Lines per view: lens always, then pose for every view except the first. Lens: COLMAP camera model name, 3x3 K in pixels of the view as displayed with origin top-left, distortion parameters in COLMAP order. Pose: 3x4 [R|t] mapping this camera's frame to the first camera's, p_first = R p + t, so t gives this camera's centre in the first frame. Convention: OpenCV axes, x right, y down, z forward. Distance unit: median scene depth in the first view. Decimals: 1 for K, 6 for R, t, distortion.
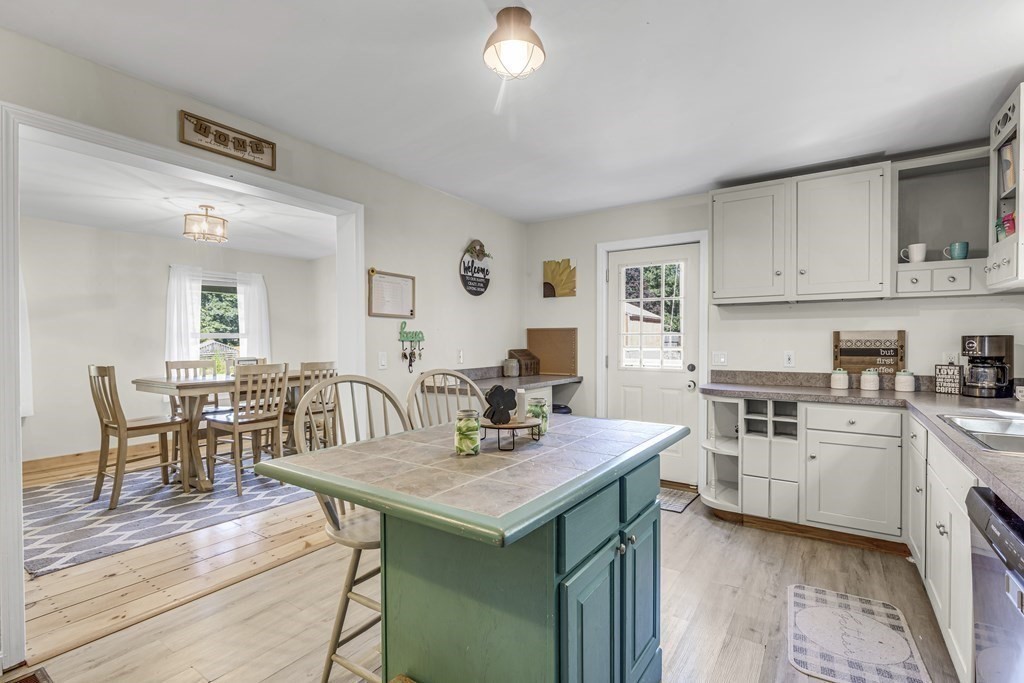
lens RADIAL K [[474.2, 0, 519.8], [0, 474.2, 341.5], [0, 0, 1]] dist [-0.001782, 0.000363]
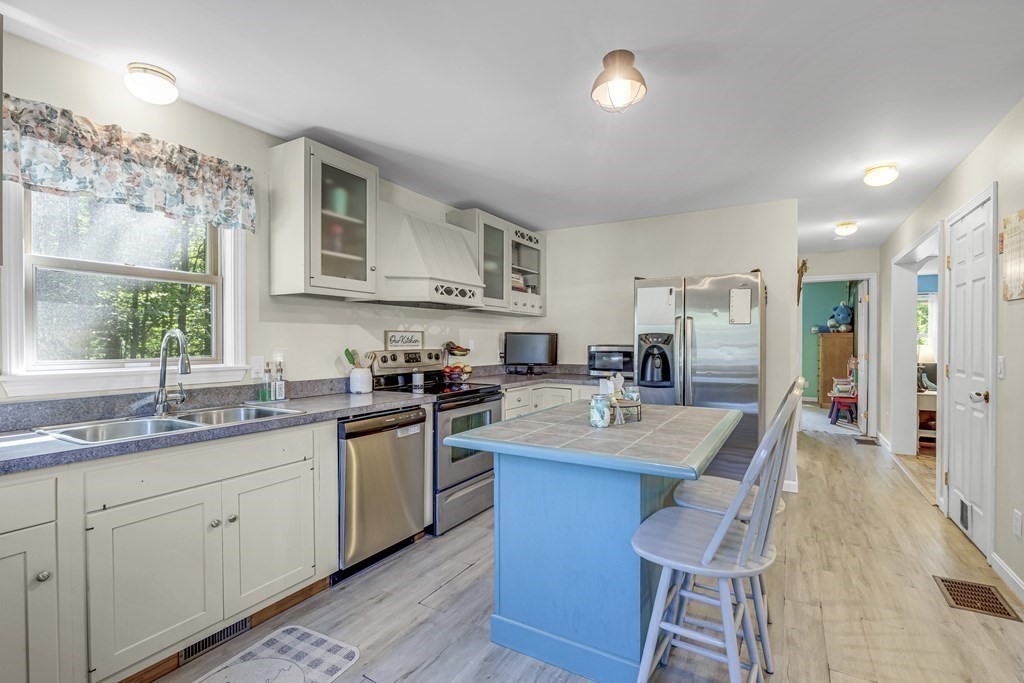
lens RADIAL K [[474.2, 0, 519.8], [0, 474.2, 341.5], [0, 0, 1]] dist [-0.001782, 0.000363]
pose [[-0.997473, 0.005773, -0.070811, 0.164290], [0.005547, 0.999979, 0.003396, -0.003773], [0.070830, 0.002995, -0.997484, 1.148966]]
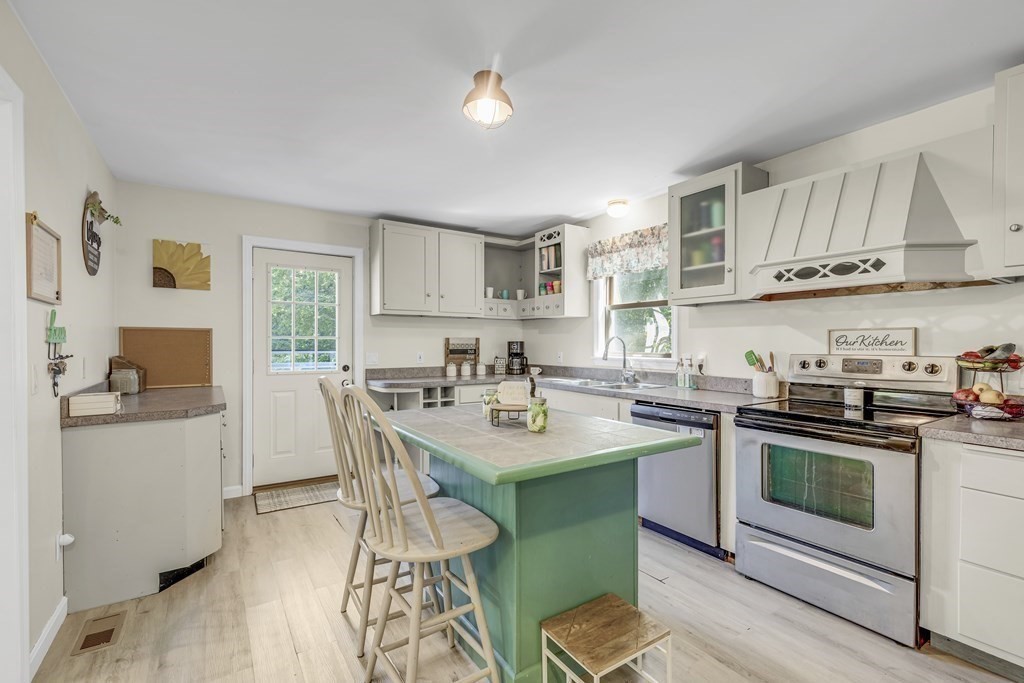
lens RADIAL K [[452.5, 0, 515.0], [0, 452.5, 343.4], [0, 0, 1]] dist [-0.001005, -0.000315]
pose [[0.380230, 0.003271, 0.924886, -0.573550], [0.000309, 0.999993, -0.003663, 0.001311], [-0.924892, 0.001679, 0.380226, 0.270430]]
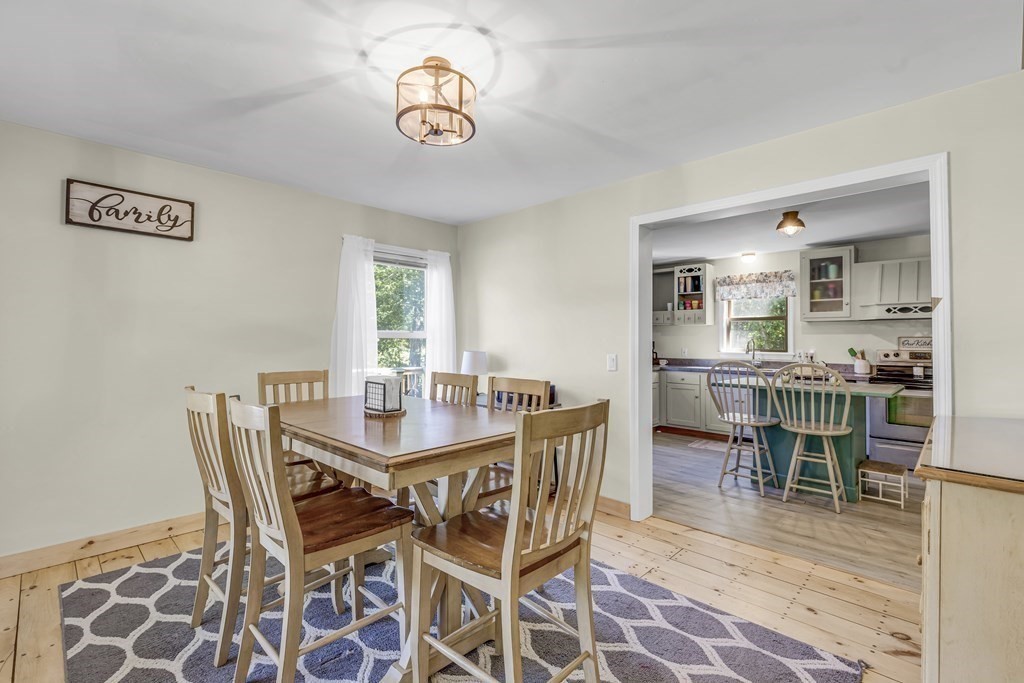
lens RADIAL K [[460.3, 0, 520.6], [0, 460.3, 330.1], [0, 0, 1]] dist [-0.001668, -0.000116]
pose [[0.173377, 0.027434, 0.984473, -1.389592], [-0.004033, 0.999623, -0.027146, -0.002100], [-0.984847, 0.000736, 0.173423, 1.060738]]
